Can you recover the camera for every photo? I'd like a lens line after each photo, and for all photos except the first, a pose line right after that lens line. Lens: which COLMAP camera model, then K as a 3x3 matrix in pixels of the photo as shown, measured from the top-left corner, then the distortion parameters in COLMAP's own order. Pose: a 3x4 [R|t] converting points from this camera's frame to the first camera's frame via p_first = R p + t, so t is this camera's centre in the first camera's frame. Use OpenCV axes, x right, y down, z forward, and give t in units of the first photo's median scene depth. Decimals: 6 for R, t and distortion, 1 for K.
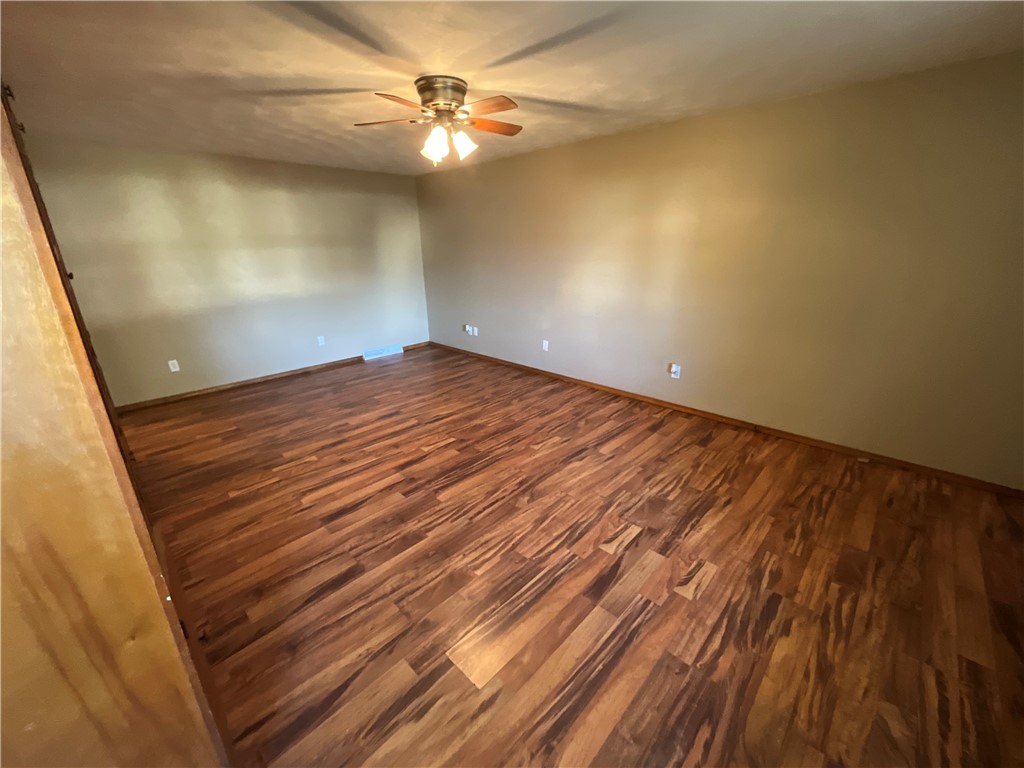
lens RADIAL K [[411.0, 0, 509.0], [0, 411.0, 385.4], [0, 0, 1]] dist [-0.001031, 0.000469]
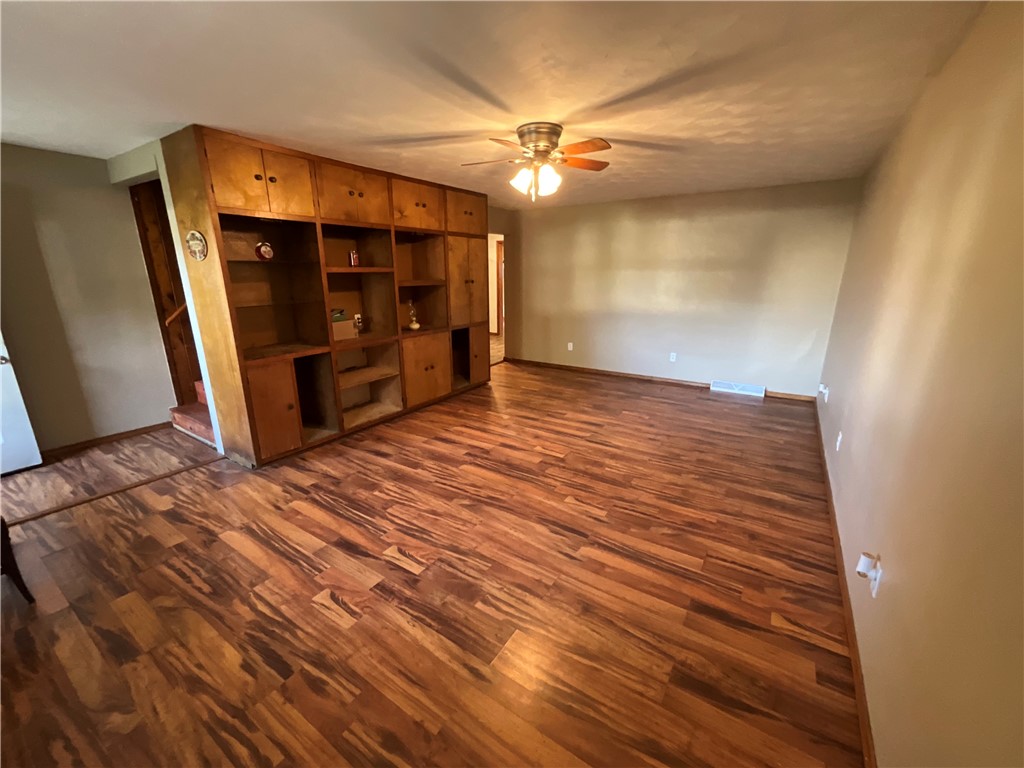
lens RADIAL K [[411.0, 0, 510.0], [0, 411.0, 381.8], [0, 0, 1]] dist [-0.001031, 0.000469]
pose [[0.195554, 0.269818, -0.942845, 1.085287], [-0.321675, 0.925865, 0.198241, -0.289276], [0.926436, 0.264523, 0.267850, 0.812835]]
